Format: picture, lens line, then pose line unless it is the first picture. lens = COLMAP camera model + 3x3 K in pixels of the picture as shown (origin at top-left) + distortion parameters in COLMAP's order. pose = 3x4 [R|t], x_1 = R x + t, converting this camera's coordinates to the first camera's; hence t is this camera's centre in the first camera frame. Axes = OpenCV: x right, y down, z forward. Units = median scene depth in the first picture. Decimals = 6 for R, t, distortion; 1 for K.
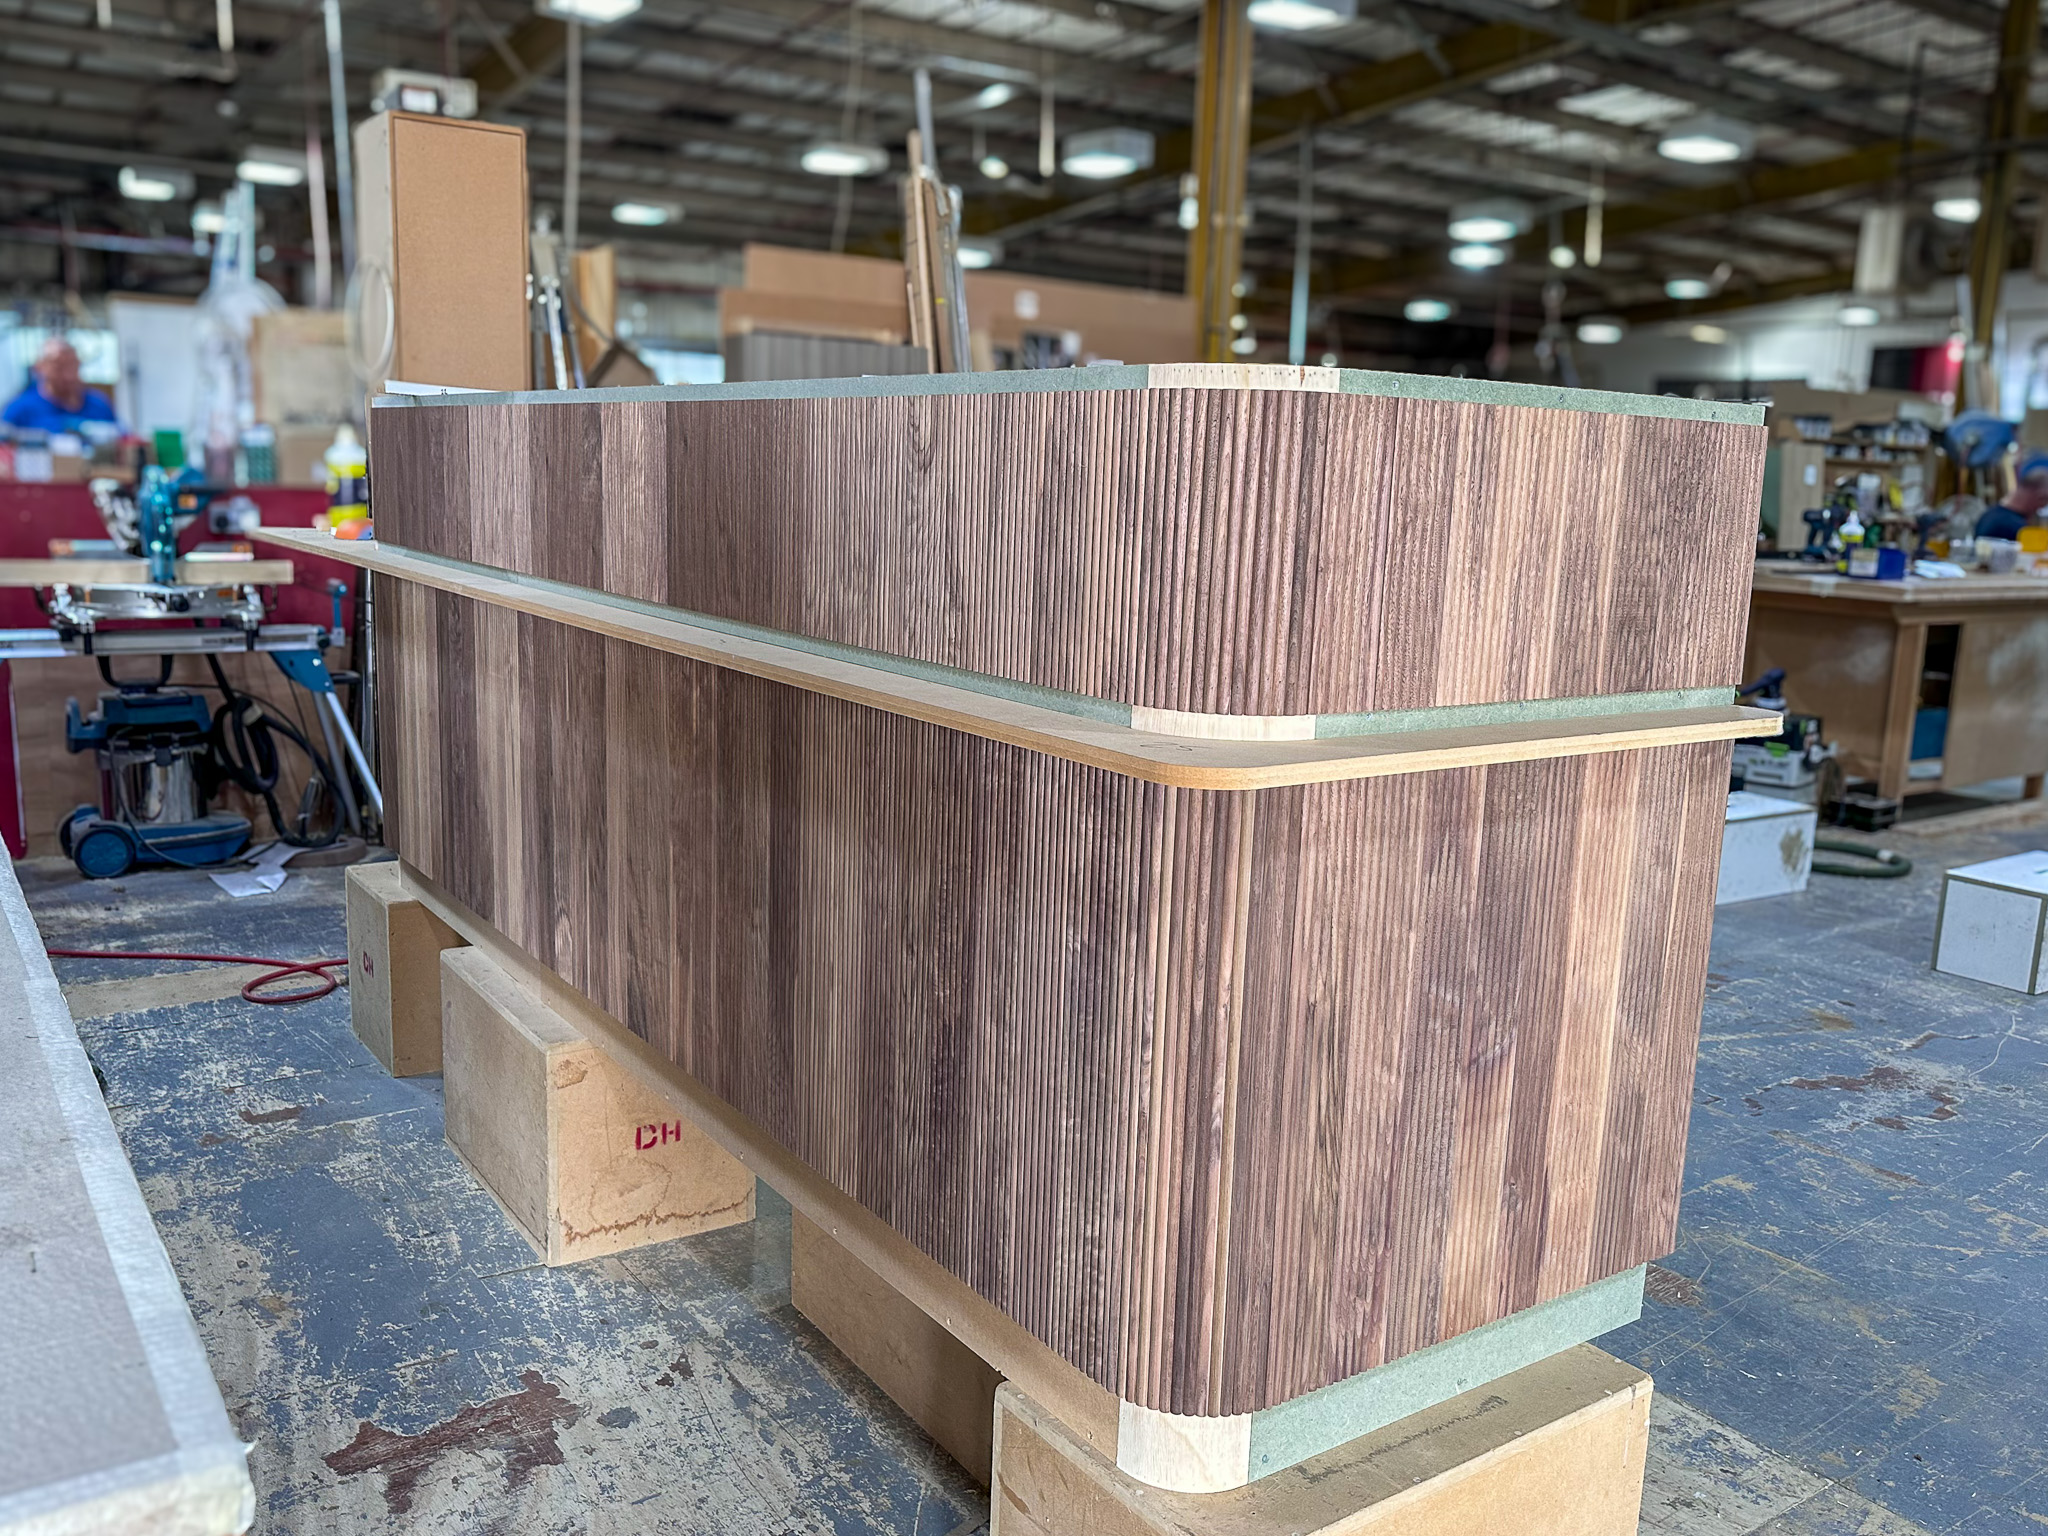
lens RADIAL K [[1683.6, 0, 1024.8], [0, 1683.6, 769.3], [0, 0, 1]] dist [-0.014473, 0.017055]
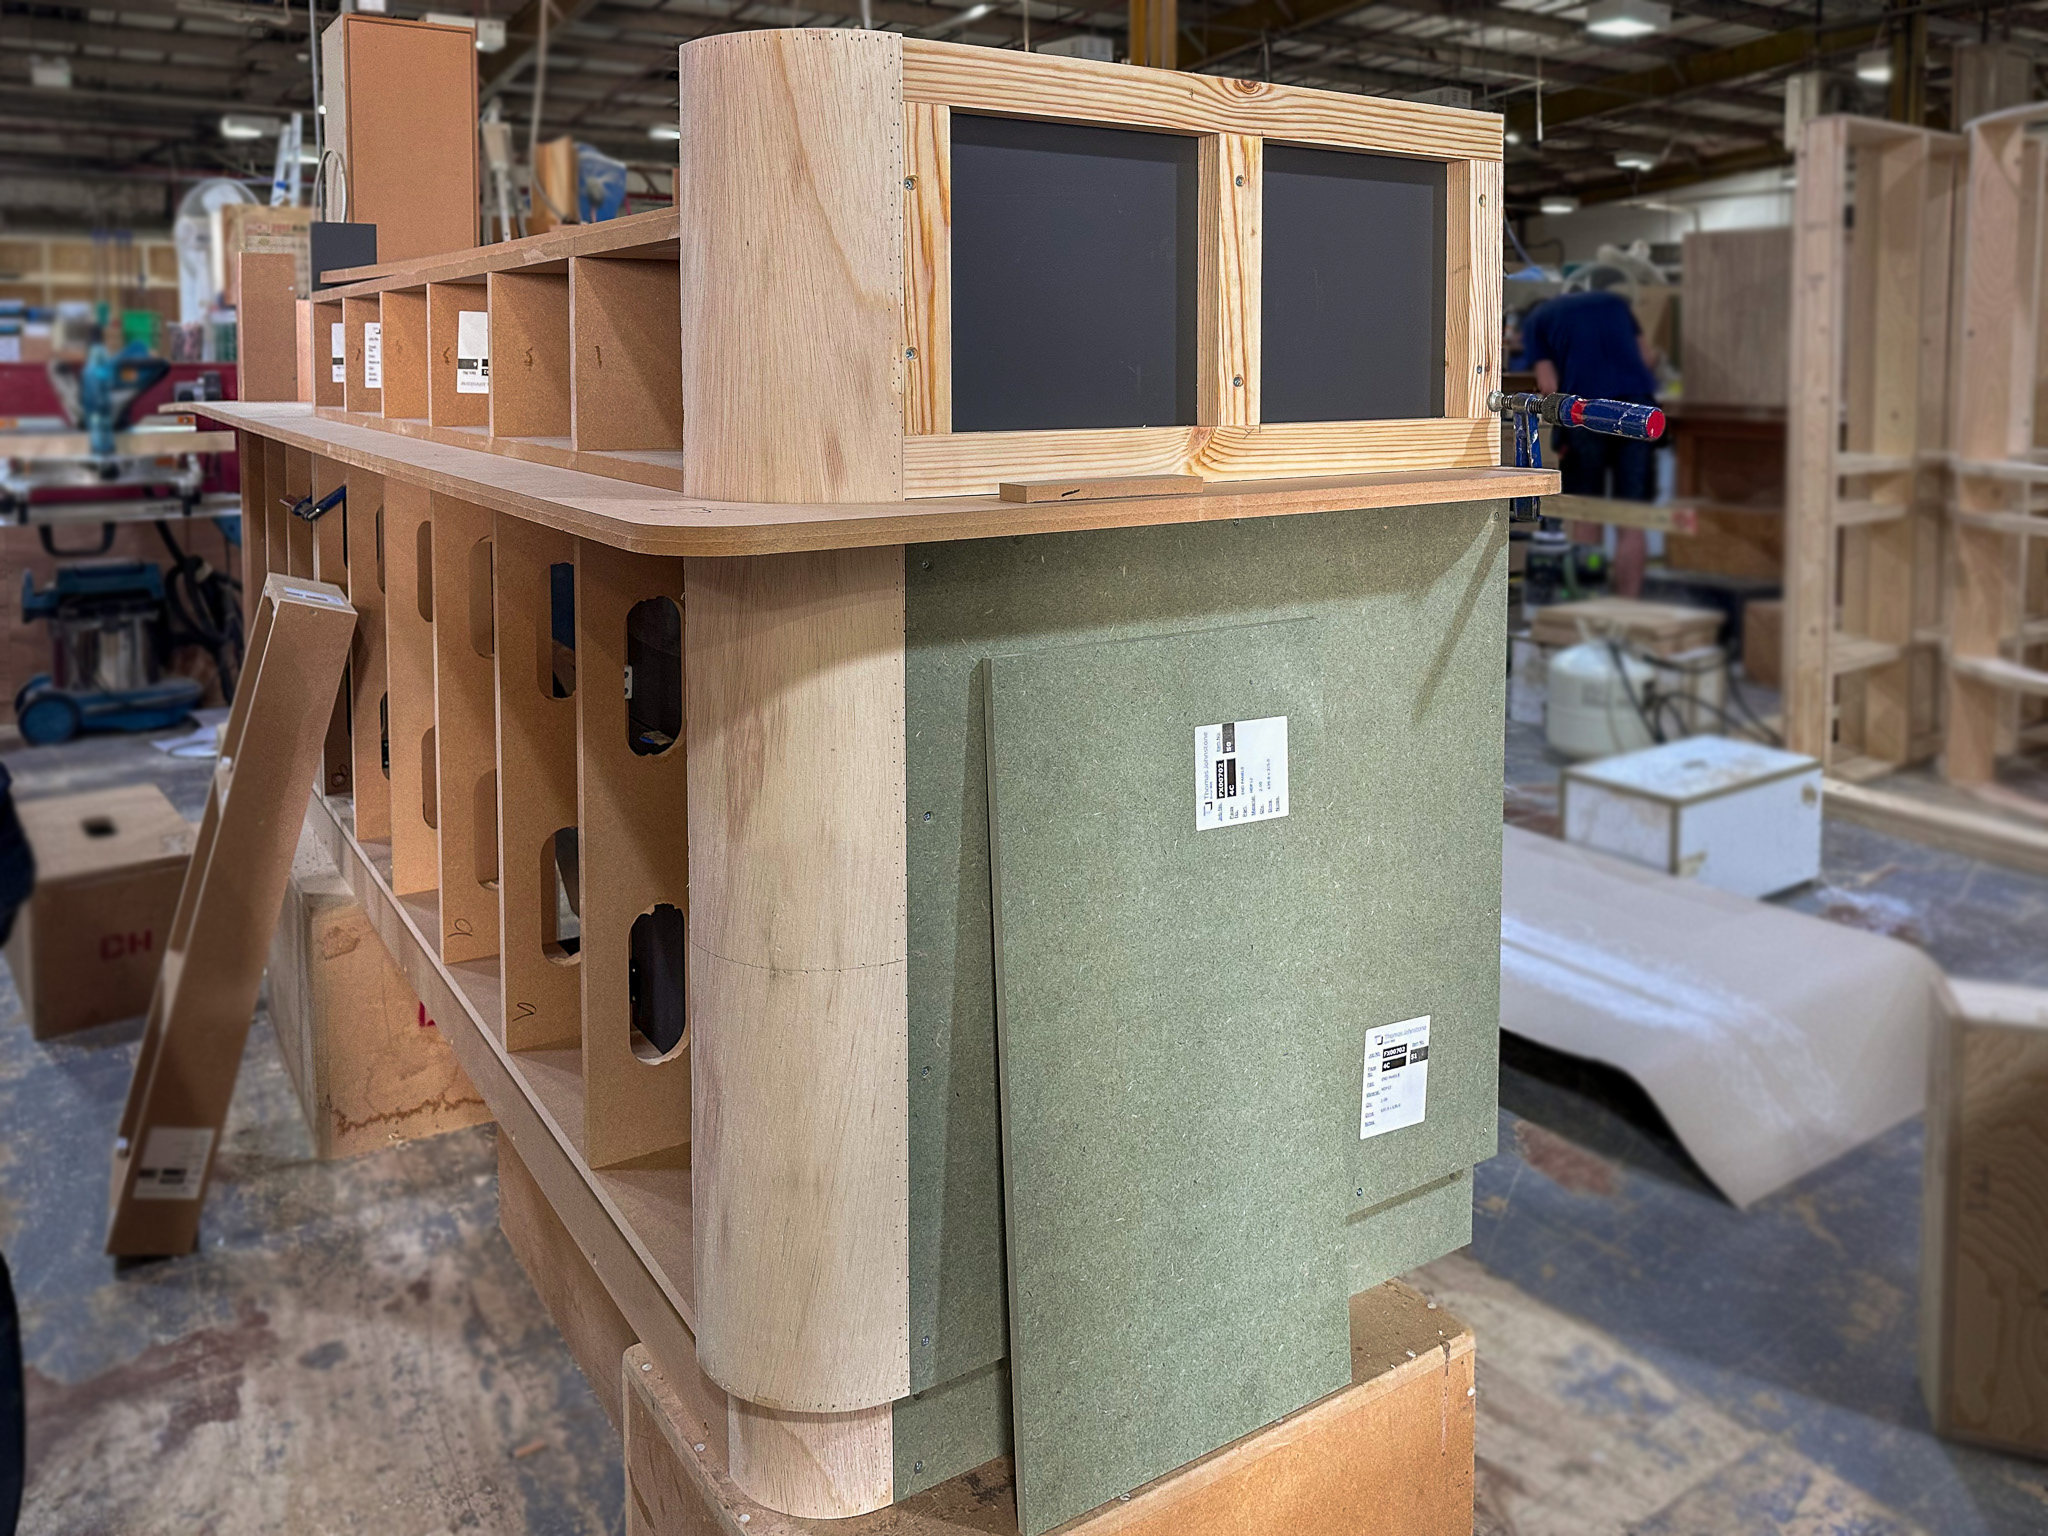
lens RADIAL K [[1496.8, 0, 1020.2], [0, 1496.8, 441.6], [0, 0, 1]] dist [-0.005104, 0.007049]
pose [[0.998342, -0.031850, -0.047948, 0.094824], [0.025371, 0.991172, -0.130135, 0.015938], [0.051670, 0.128703, 0.990336, 0.109284]]
